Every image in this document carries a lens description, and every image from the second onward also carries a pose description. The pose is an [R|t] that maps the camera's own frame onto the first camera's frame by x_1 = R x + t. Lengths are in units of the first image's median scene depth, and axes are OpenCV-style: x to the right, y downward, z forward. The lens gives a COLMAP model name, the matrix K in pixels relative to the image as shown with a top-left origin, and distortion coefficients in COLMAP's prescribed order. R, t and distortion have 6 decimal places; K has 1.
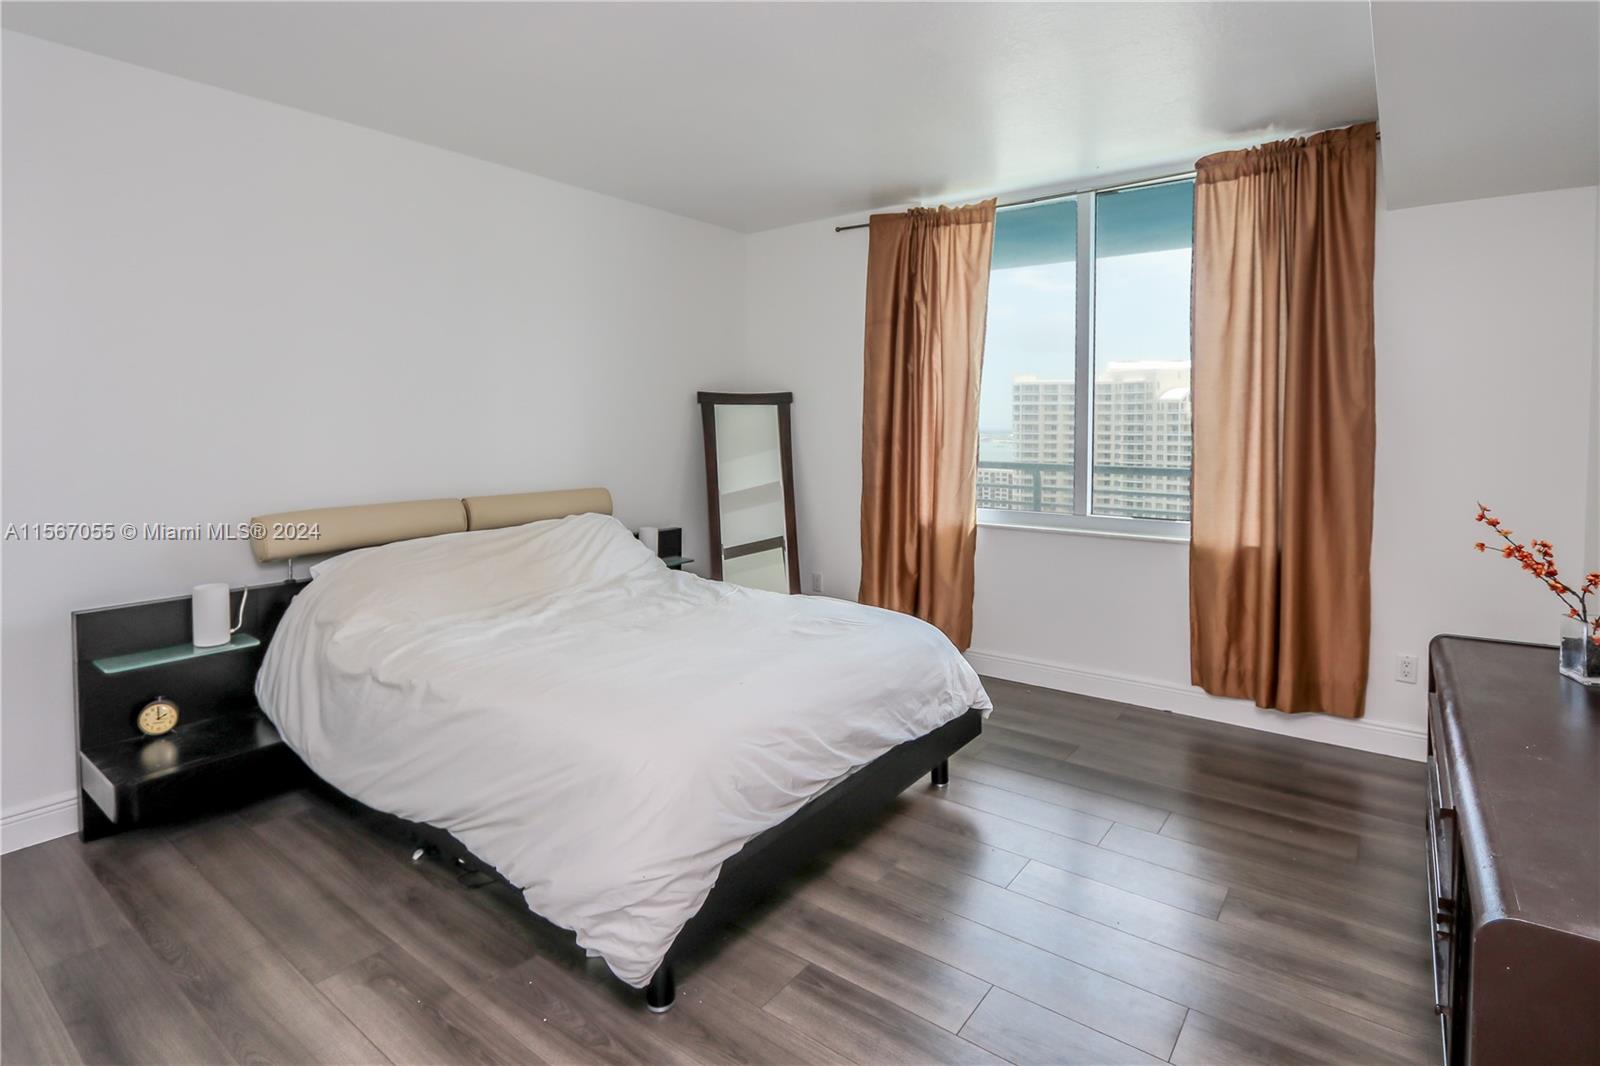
lens RADIAL K [[778.6, 0, 800.0], [0, 778.6, 533.0], [0, 0, 1]] dist [-0.000539, -0.000090]
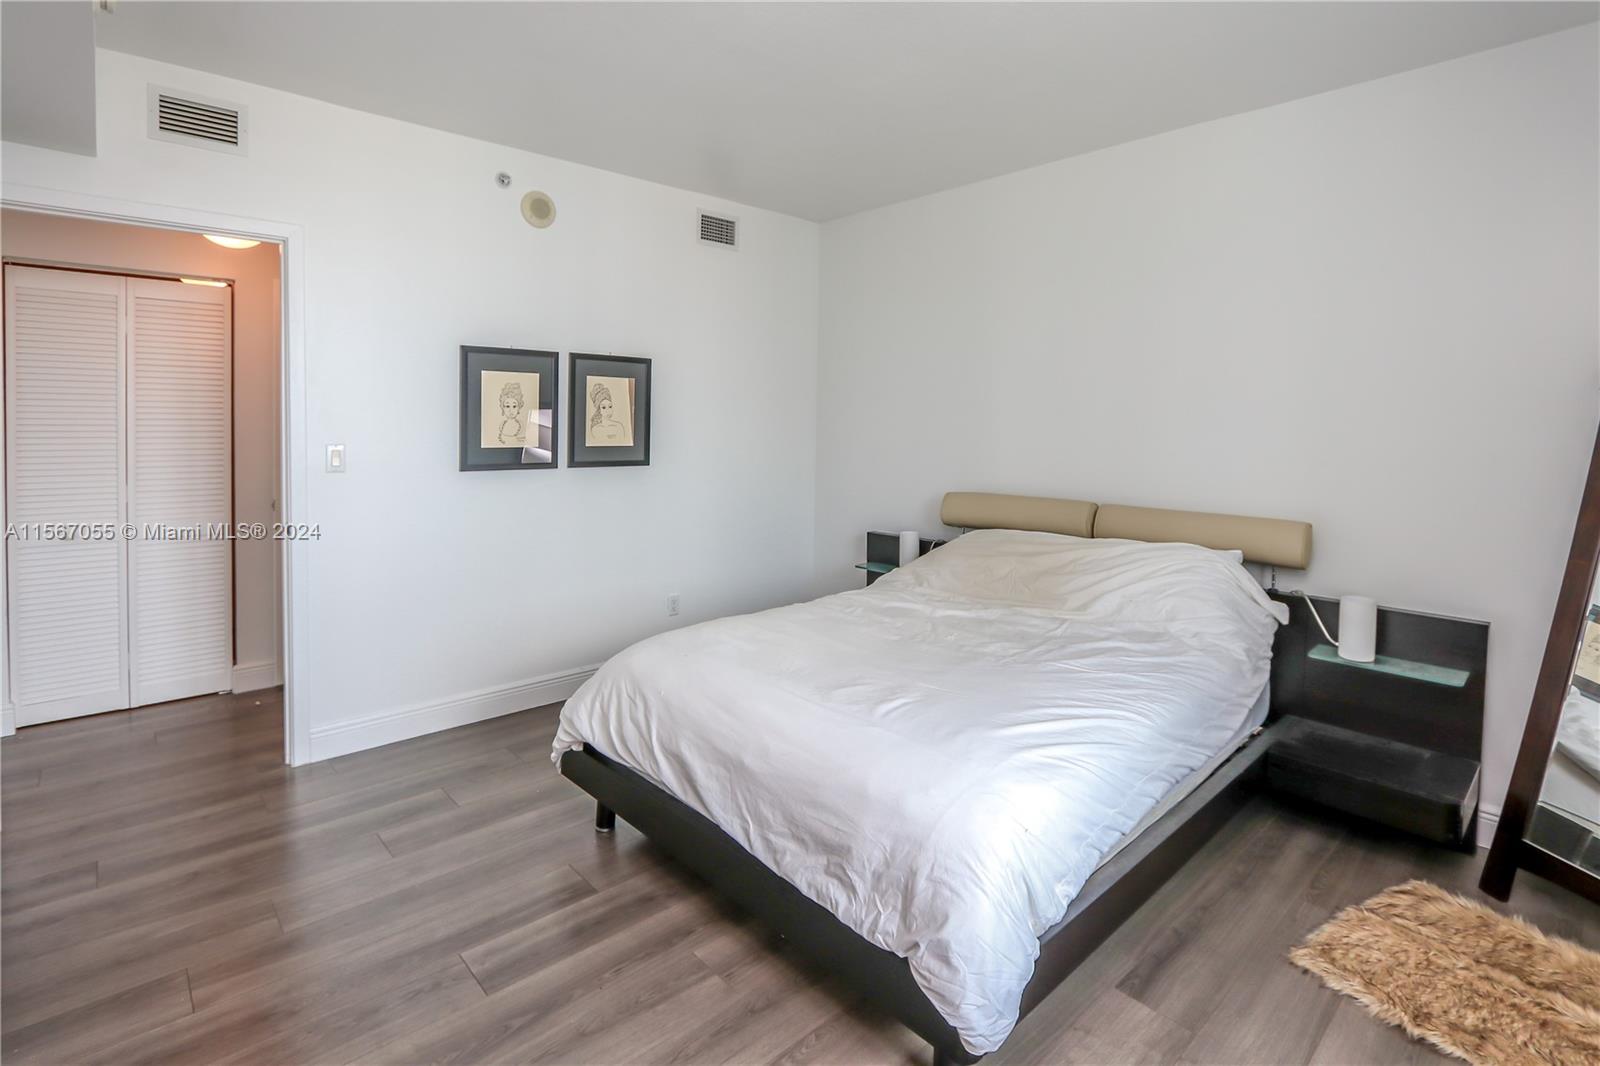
lens RADIAL K [[778.6, 0, 800.0], [0, 778.6, 533.0], [0, 0, 1]] dist [-0.000539, -0.000090]
pose [[-0.182665, 0.129154, -0.974655, 0.828242], [-0.149436, 0.976169, 0.157361, -0.151287], [0.971752, 0.174393, -0.159012, 1.137578]]
